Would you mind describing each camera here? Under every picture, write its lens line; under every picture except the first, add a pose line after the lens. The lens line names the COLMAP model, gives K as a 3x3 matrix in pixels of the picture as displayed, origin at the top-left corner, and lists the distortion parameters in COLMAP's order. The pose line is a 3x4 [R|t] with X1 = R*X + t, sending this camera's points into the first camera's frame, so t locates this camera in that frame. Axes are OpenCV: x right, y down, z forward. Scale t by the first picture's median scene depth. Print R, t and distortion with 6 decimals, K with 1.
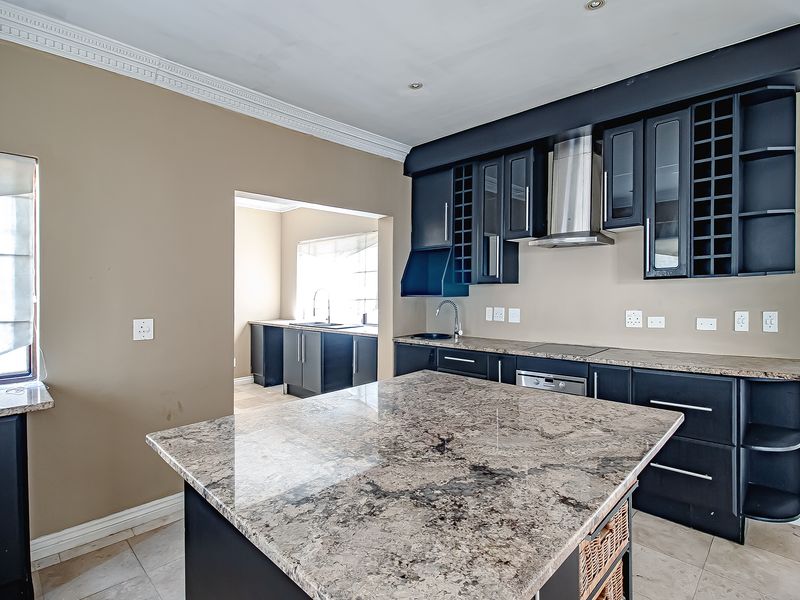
lens RADIAL K [[419.2, 0, 399.8], [0, 419.2, 294.8], [0, 0, 1]] dist [0.003276, -0.001622]
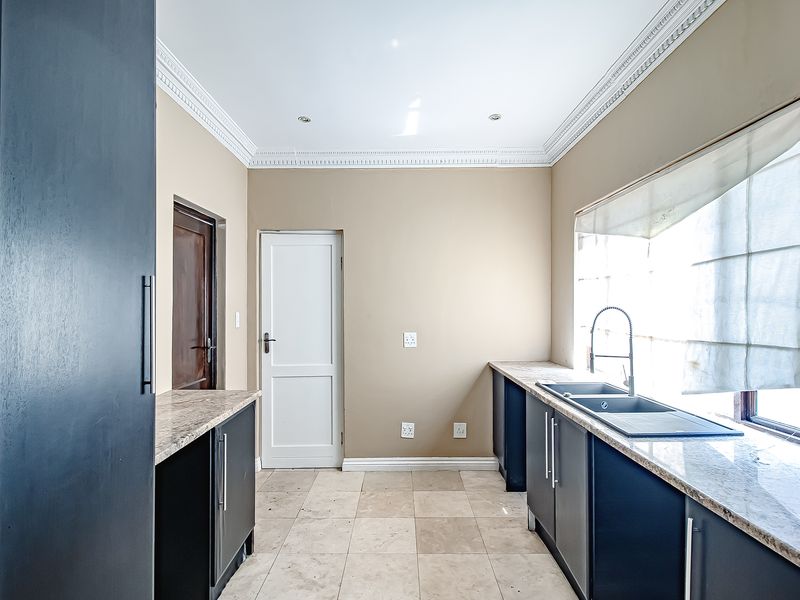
lens RADIAL K [[419.2, 0, 398.6], [0, 419.2, 298.2], [0, 0, 1]] dist [0.003276, -0.001622]
pose [[0.697802, -0.007541, -0.716251, -0.047615], [-0.007512, 0.999813, -0.017845, -0.017086], [0.716251, 0.017832, 0.697615, 0.699708]]
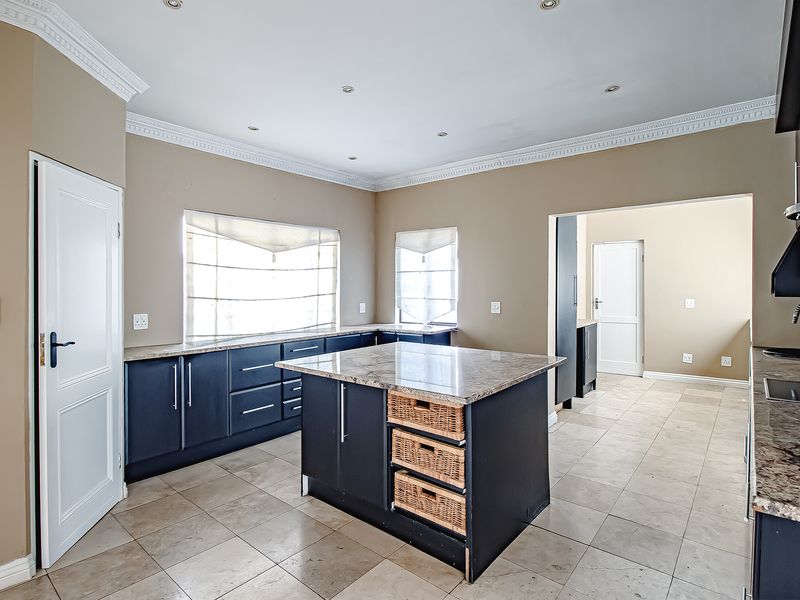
lens RADIAL K [[419.2, 0, 406.6], [0, 419.2, 292.5], [0, 0, 1]] dist [0.003276, -0.001622]
pose [[0.076097, 0.024598, -0.996797, 0.654319], [-0.007161, 0.999683, 0.024123, -0.012403], [0.997075, 0.005302, 0.076250, 0.279160]]
